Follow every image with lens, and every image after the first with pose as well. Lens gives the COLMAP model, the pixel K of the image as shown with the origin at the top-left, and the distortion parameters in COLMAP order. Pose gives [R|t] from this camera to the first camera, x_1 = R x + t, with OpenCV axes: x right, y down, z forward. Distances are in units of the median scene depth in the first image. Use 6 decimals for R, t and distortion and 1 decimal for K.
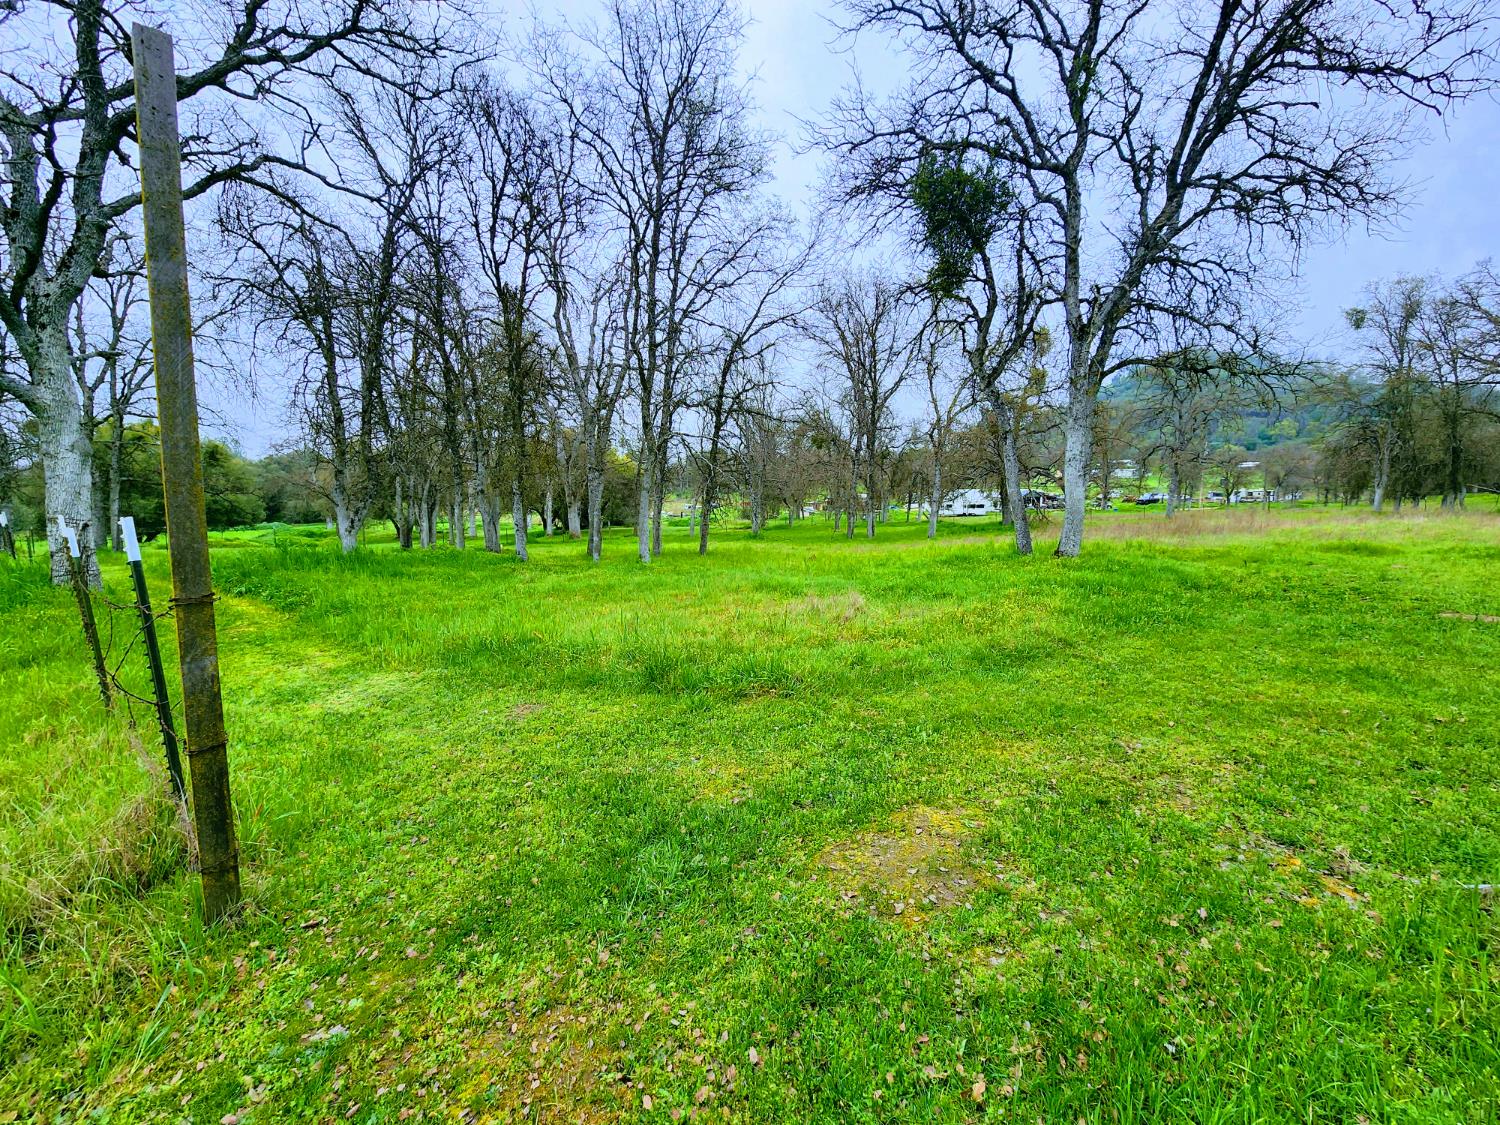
lens RADIAL K [[616.3, 0, 751.1], [0, 616.3, 562.2], [0, 0, 1]] dist [-0.000301, 0.000118]
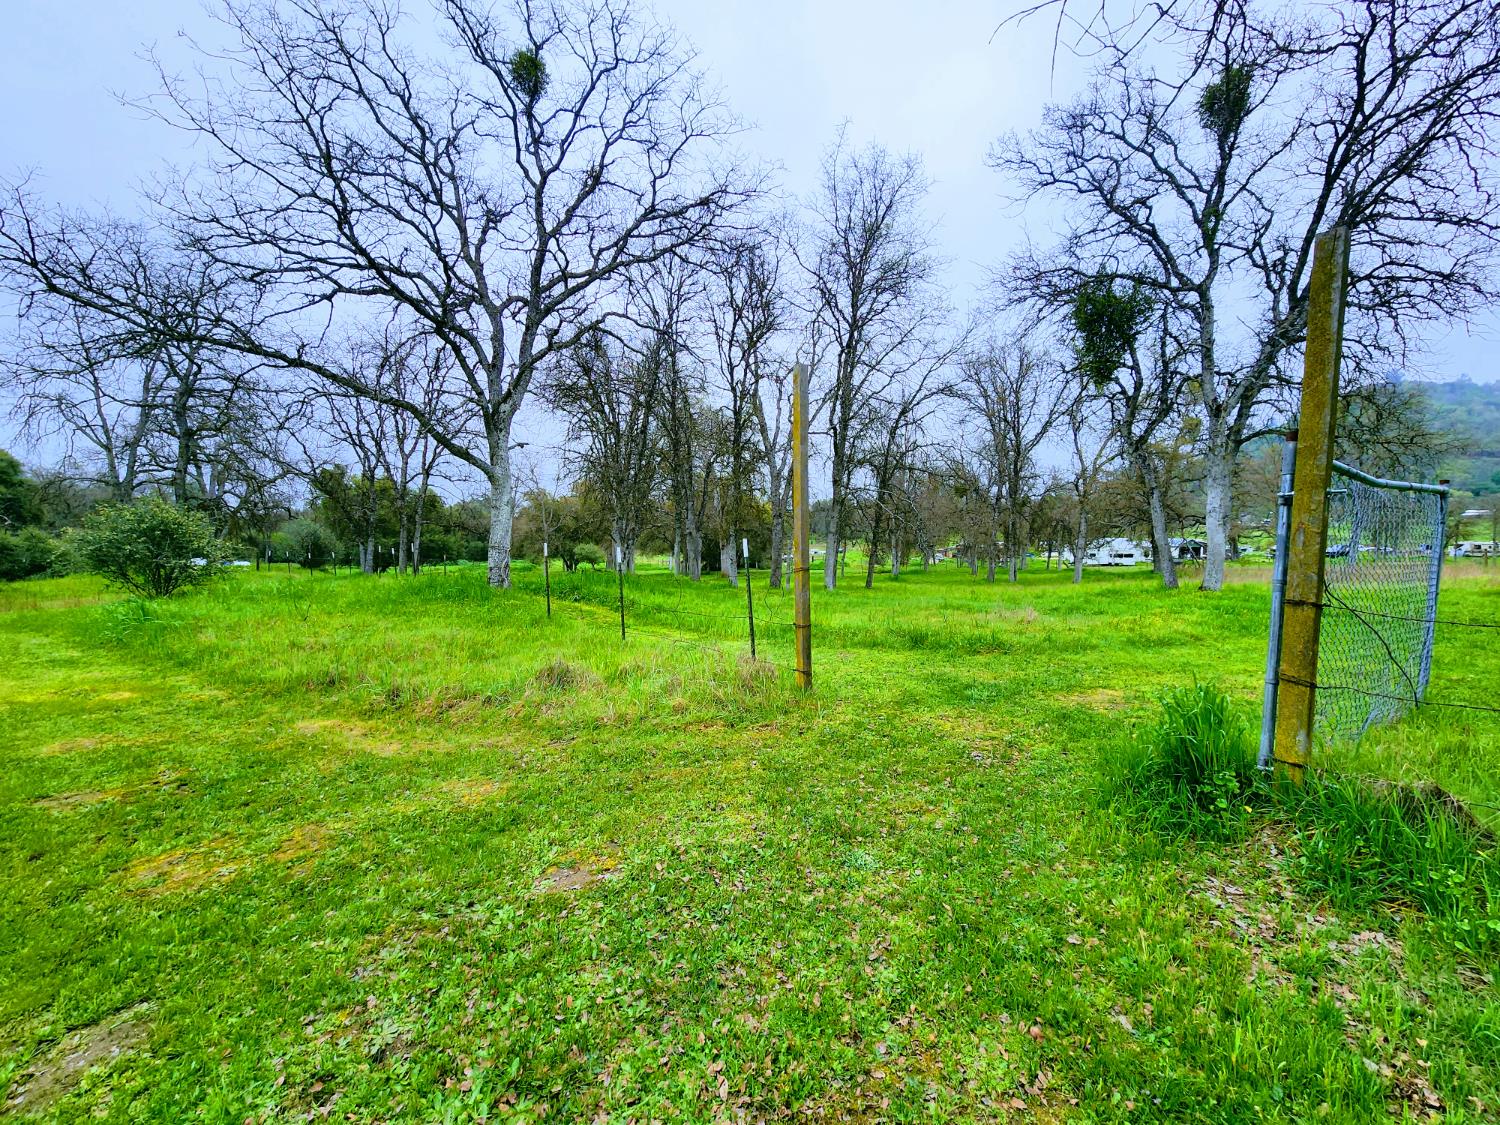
lens RADIAL K [[616.3, 0, 747.0], [0, 616.3, 559.1], [0, 0, 1]] dist [-0.000301, 0.000118]
pose [[0.980046, 0.018199, -0.197935, -0.076345], [-0.033776, 0.996566, -0.075605, 0.028097], [0.195879, 0.080782, 0.977295, -0.200540]]
